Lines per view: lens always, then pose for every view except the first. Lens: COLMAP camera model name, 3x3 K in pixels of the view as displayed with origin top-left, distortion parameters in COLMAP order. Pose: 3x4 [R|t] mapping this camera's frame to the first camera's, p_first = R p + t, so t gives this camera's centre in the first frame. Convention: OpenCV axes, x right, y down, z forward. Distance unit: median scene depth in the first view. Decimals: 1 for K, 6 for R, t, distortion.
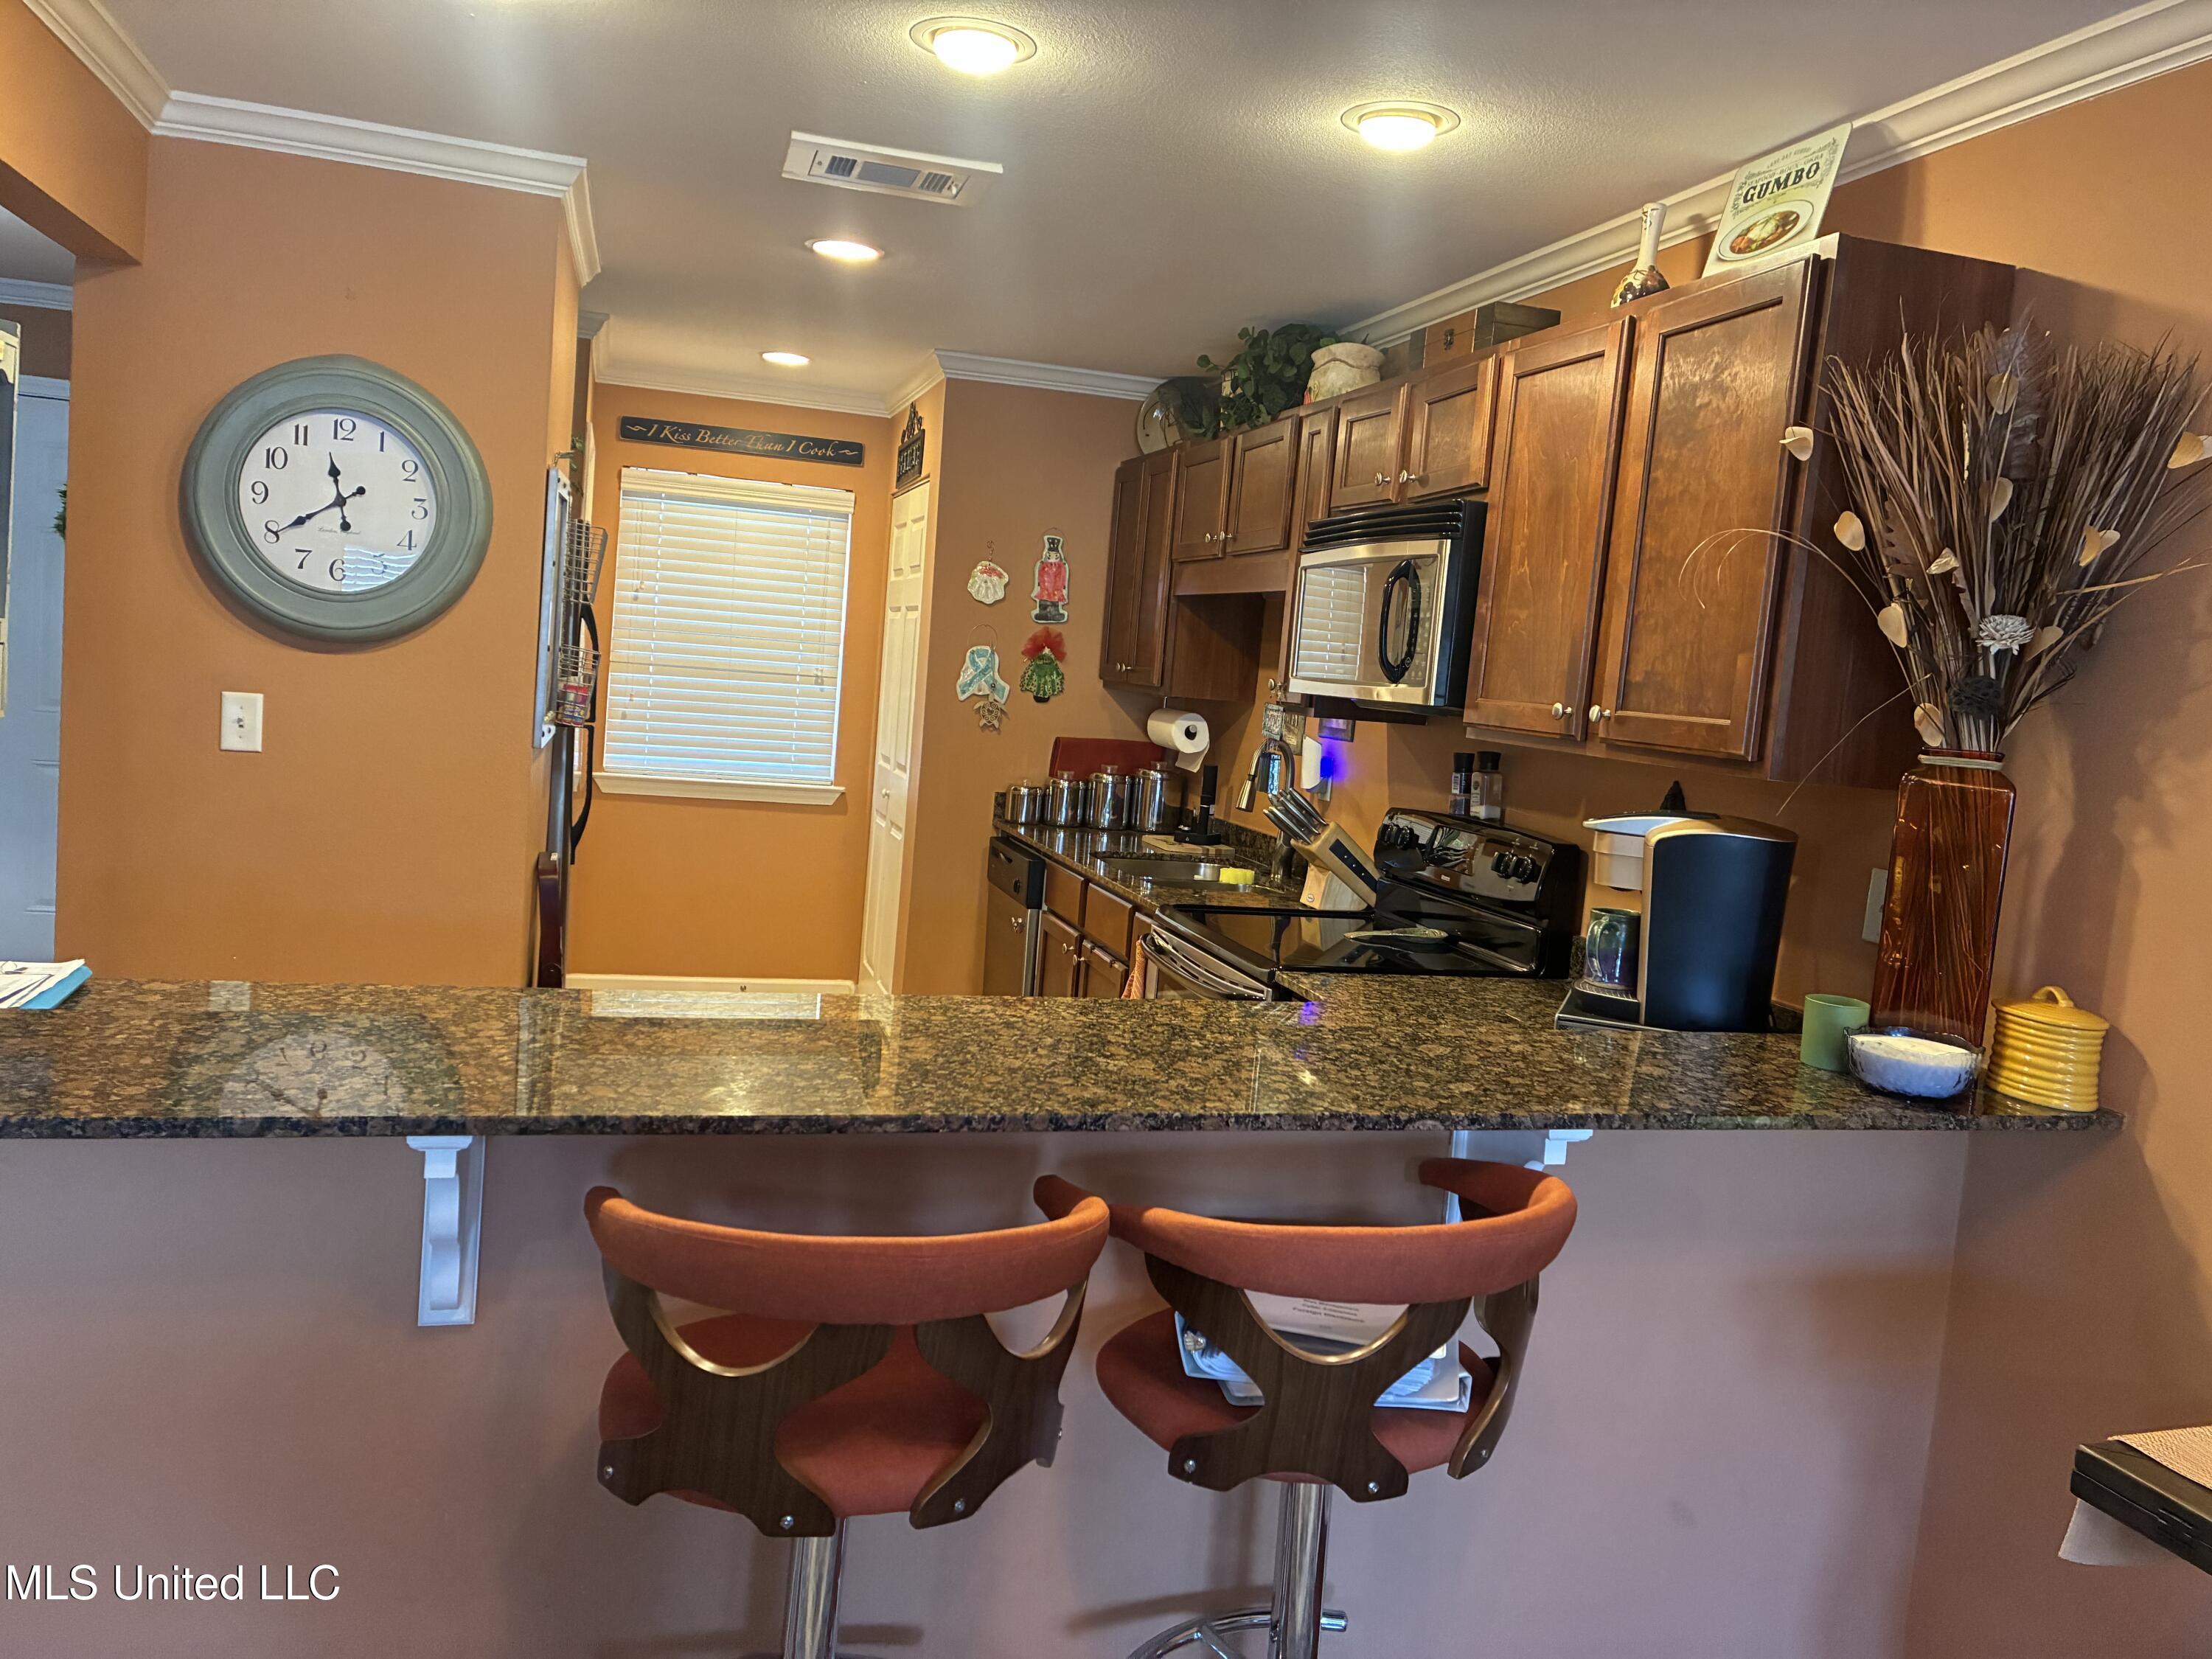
lens RADIAL K [[1674.3, 0, 1102.0], [0, 1674.3, 833.5], [0, 0, 1]] dist [0.057472, -0.070020]
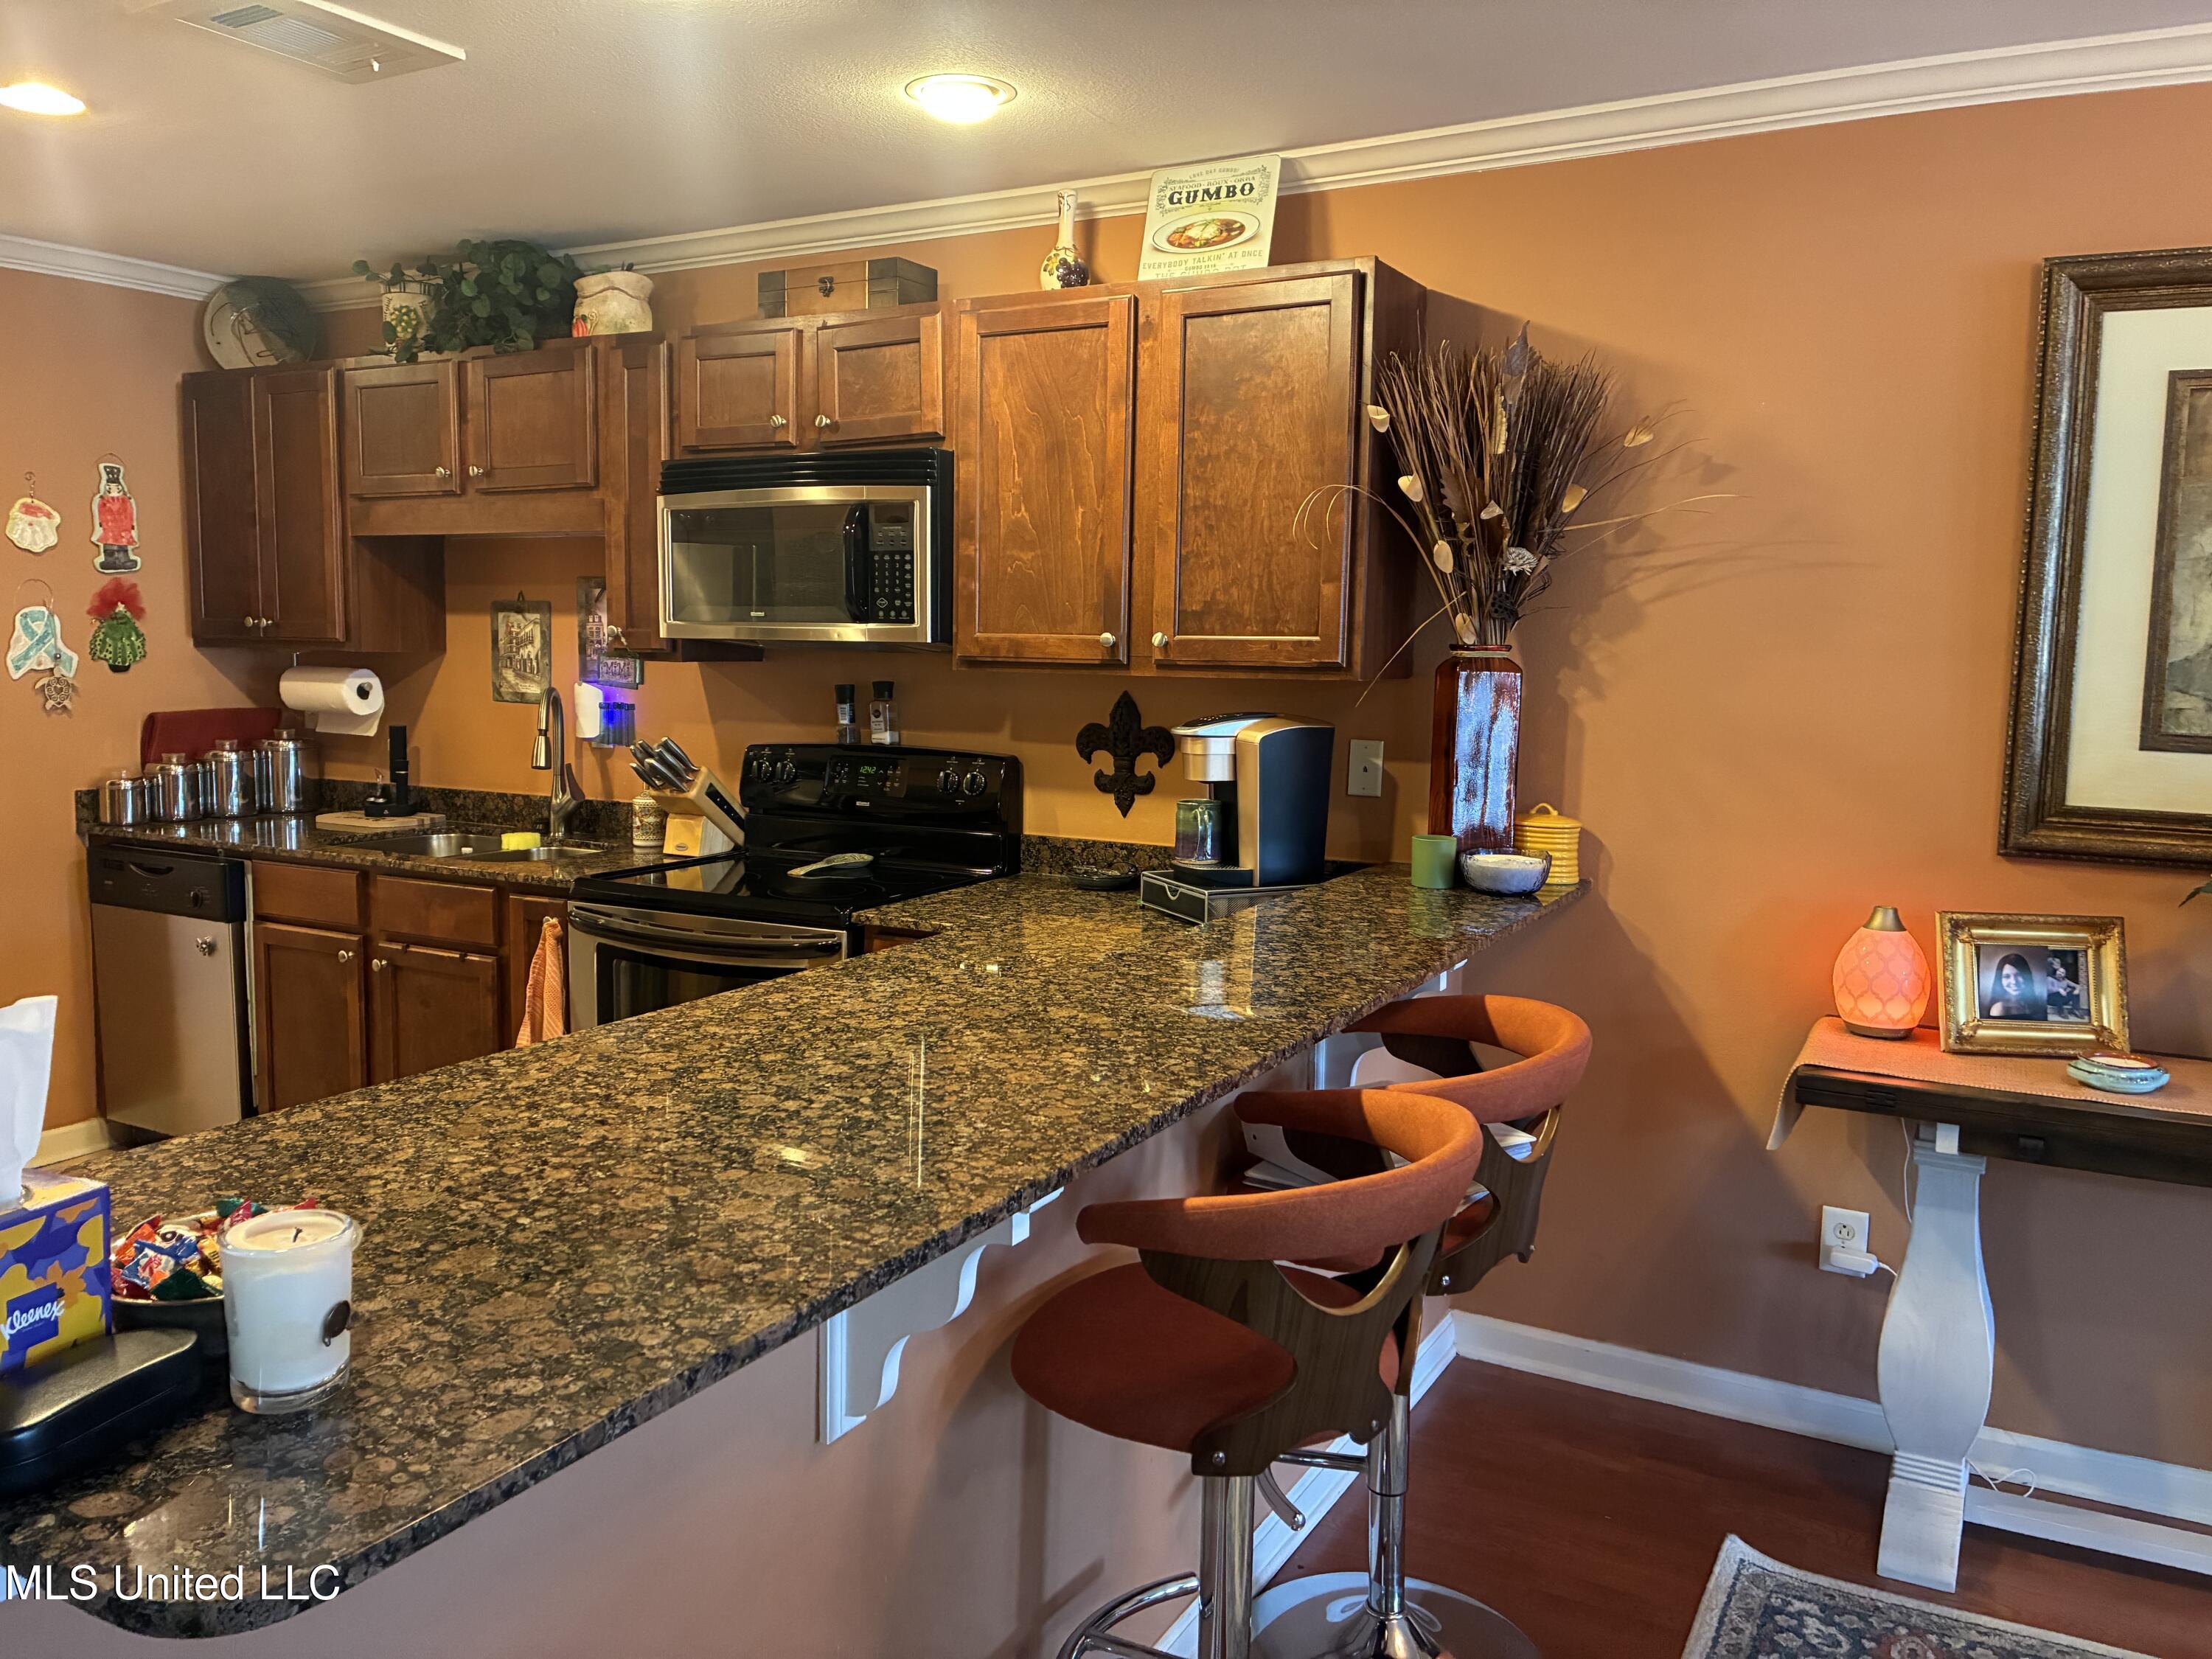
lens RADIAL K [[1674.3, 0, 1098.4], [0, 1674.3, 830.8], [0, 0, 1]] dist [0.057472, -0.070020]
pose [[0.706389, -0.153461, 0.690988, -0.479757], [0.117110, 0.988099, 0.099726, -0.050632], [-0.698068, 0.010476, 0.715955, 0.159013]]
